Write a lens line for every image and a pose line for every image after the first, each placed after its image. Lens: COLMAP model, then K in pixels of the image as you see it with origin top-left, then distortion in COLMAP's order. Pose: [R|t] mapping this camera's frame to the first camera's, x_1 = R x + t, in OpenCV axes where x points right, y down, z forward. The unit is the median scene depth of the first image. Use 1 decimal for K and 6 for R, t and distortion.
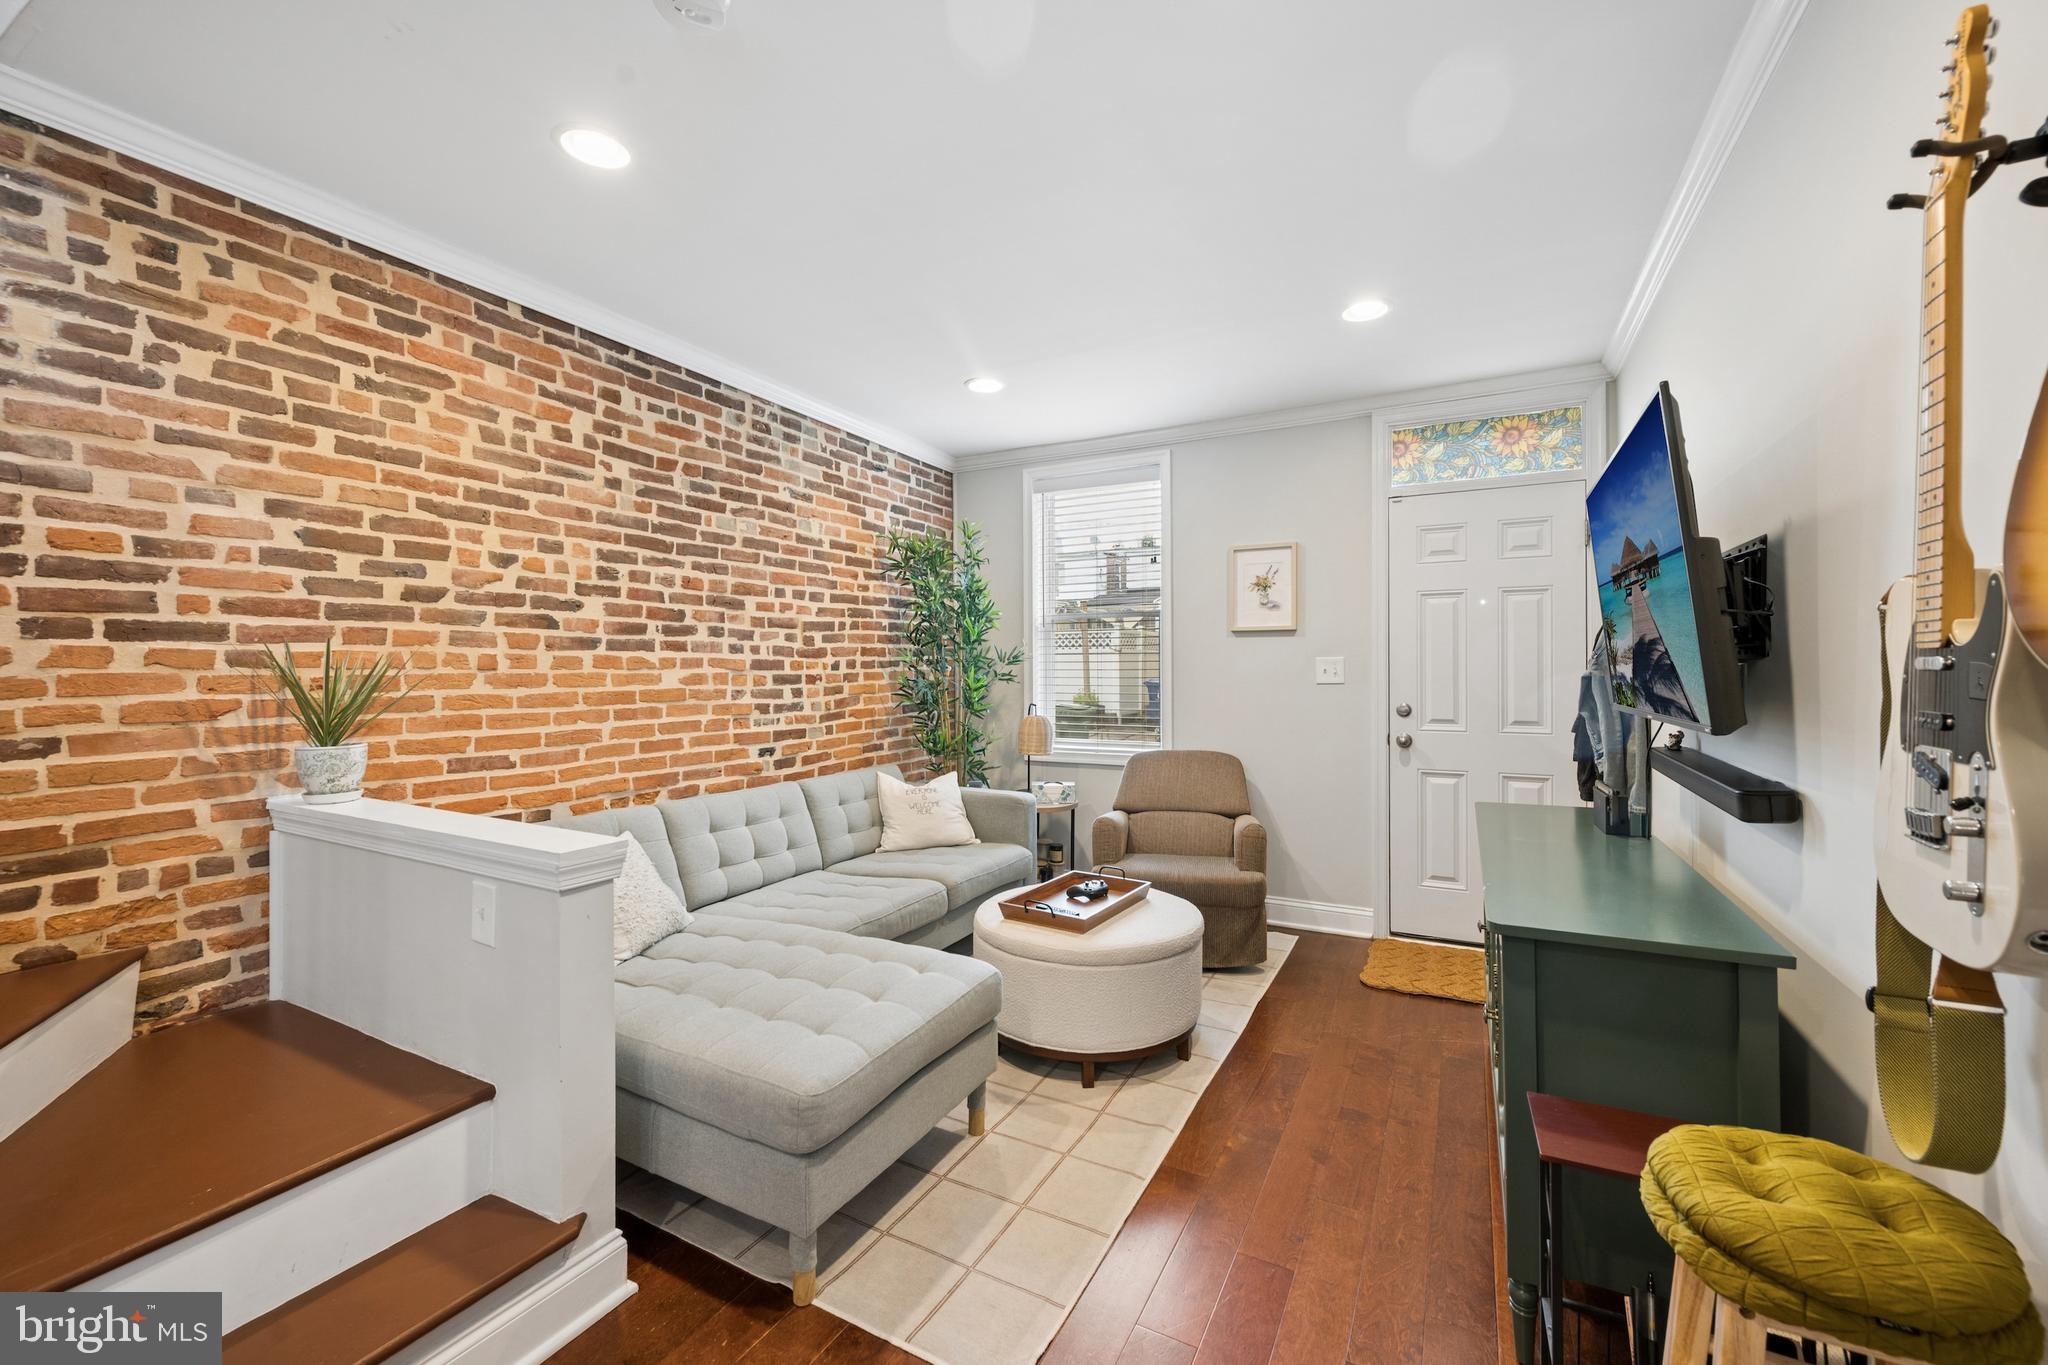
lens RADIAL K [[813.7, 0, 1020.8], [0, 813.7, 667.0], [0, 0, 1]] dist [-0.000556, 0.000069]
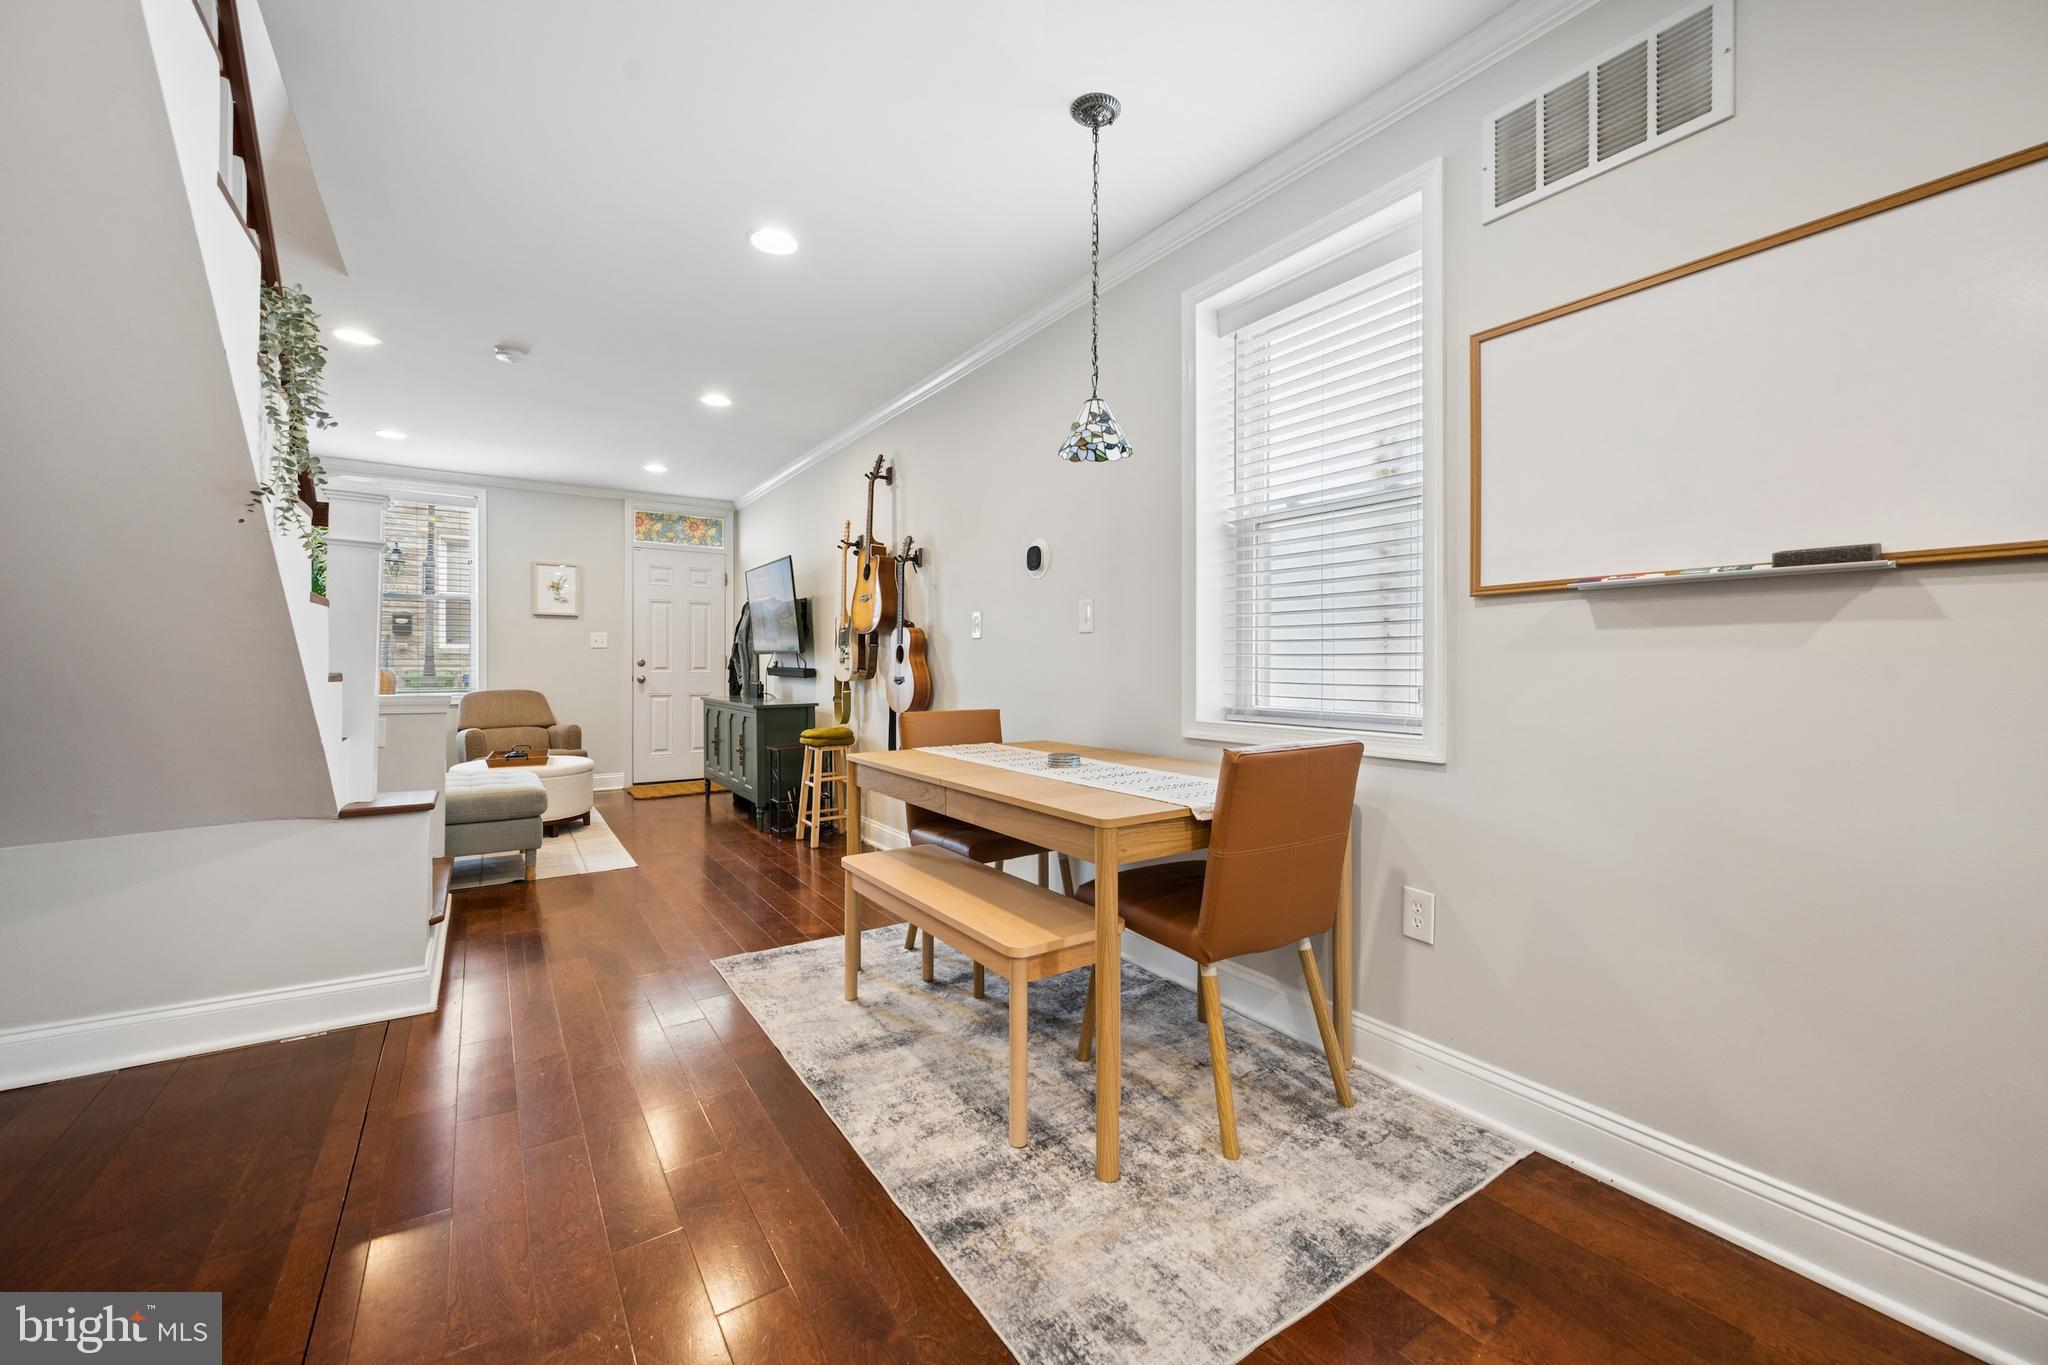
lens RADIAL K [[809.0, 0, 1025.7], [0, 809.0, 671.1], [0, 0, 1]] dist [0.000305, -0.000427]
pose [[0.463503, -0.002334, 0.886092, -0.944810], [-0.008699, 0.999936, 0.007184, 0.063525], [-0.886052, -0.011037, 0.463454, -0.791006]]
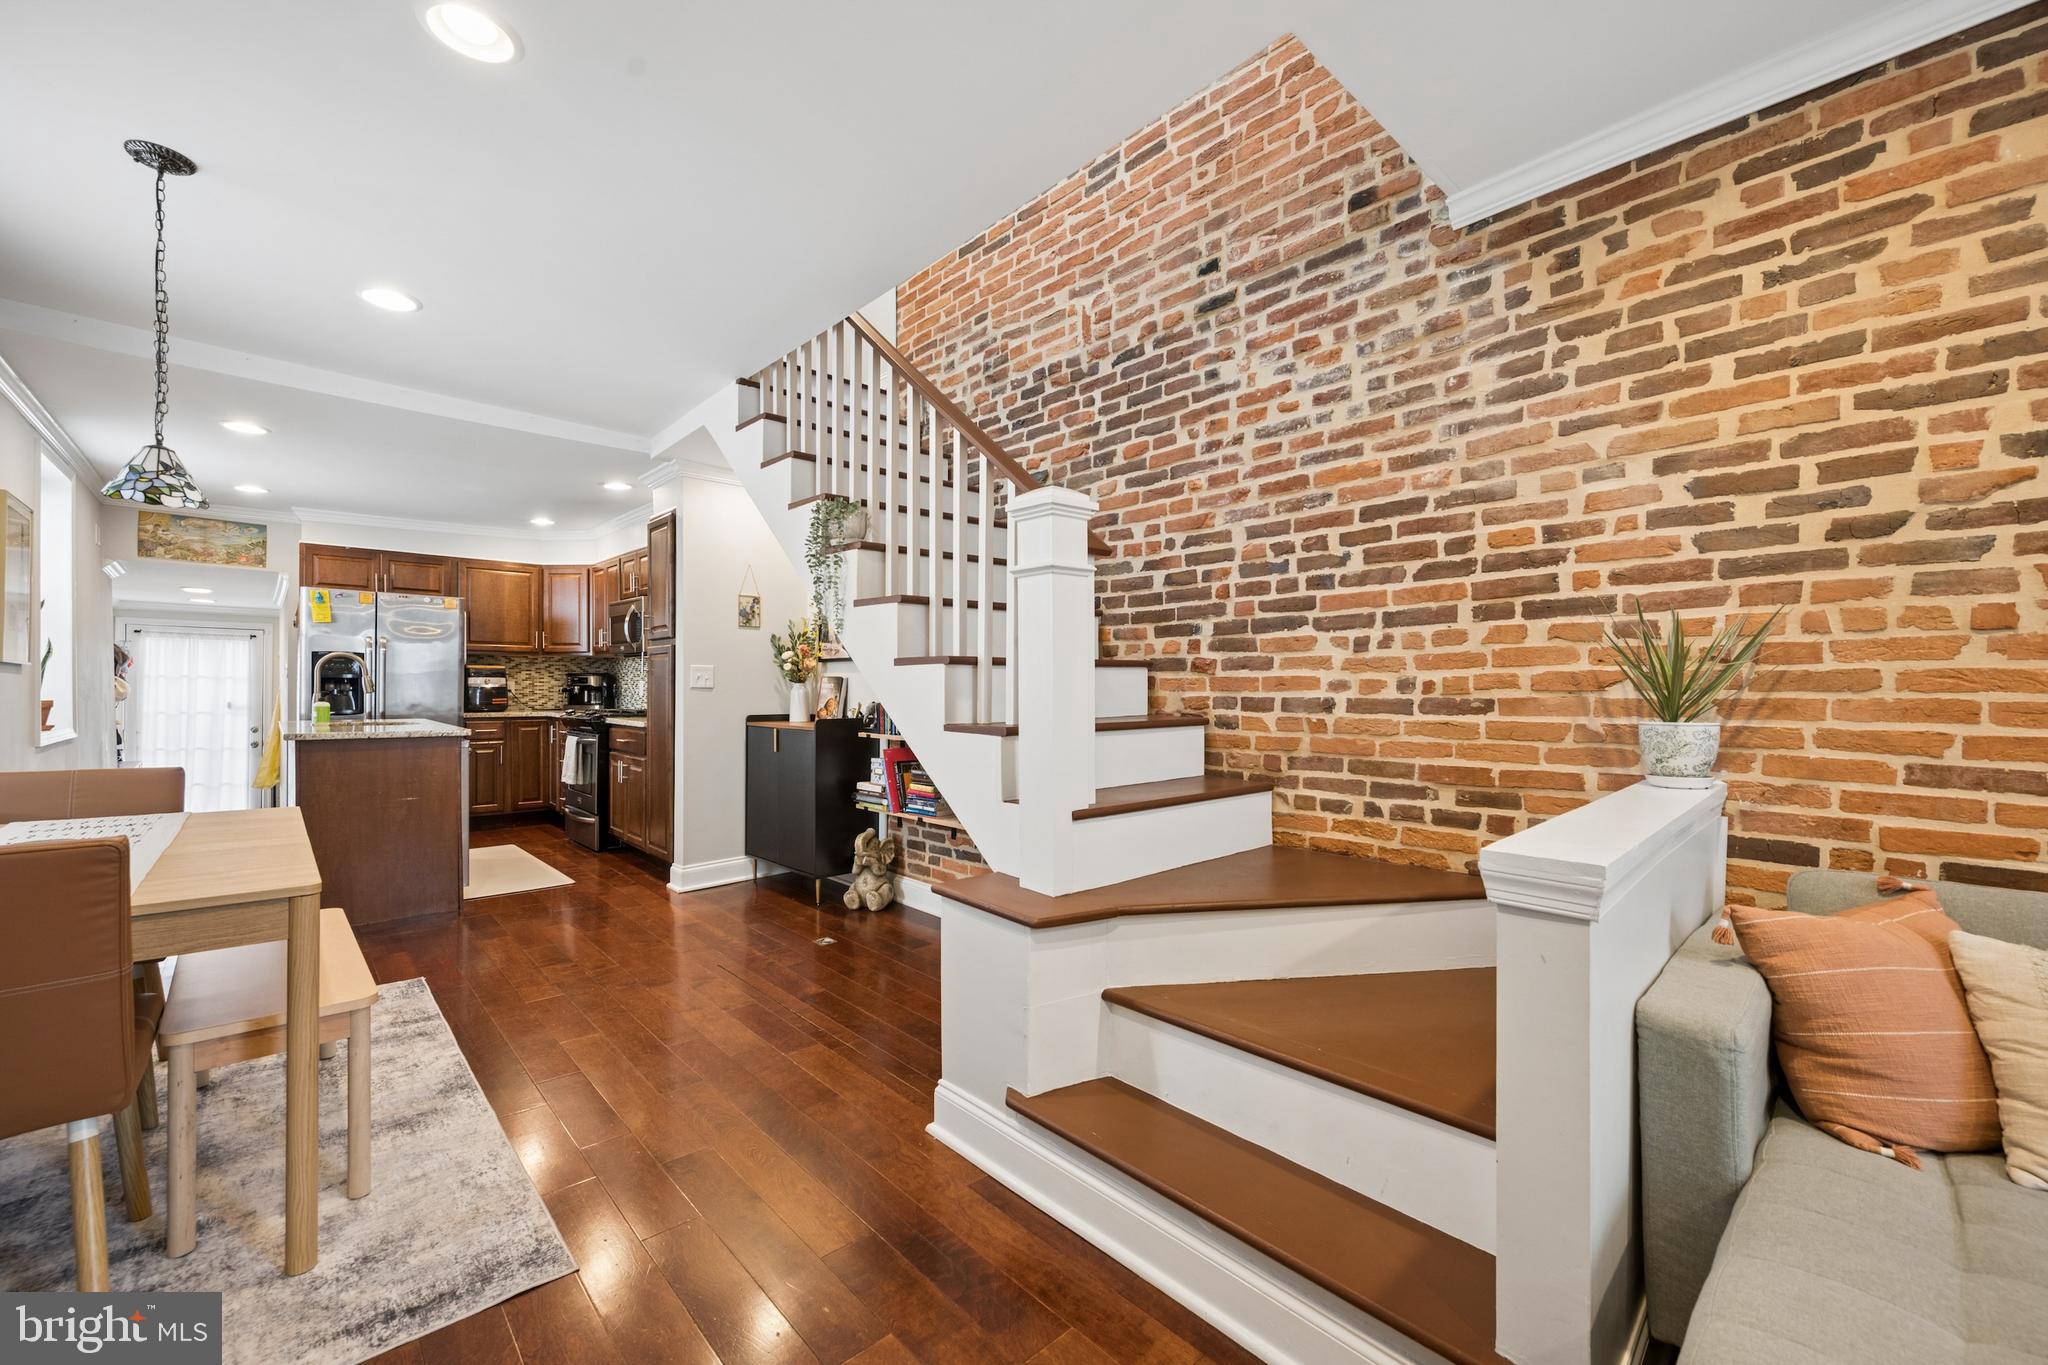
lens RADIAL K [[818.1, 0, 1035.0], [0, 818.1, 695.5], [0, 0, 1]] dist [-0.001525, 0.000340]
pose [[-0.314686, 0.006692, -0.949172, 0.138852], [-0.001909, 0.999969, 0.007683, 0.042736], [0.949194, 0.004230, -0.314663, 0.426593]]
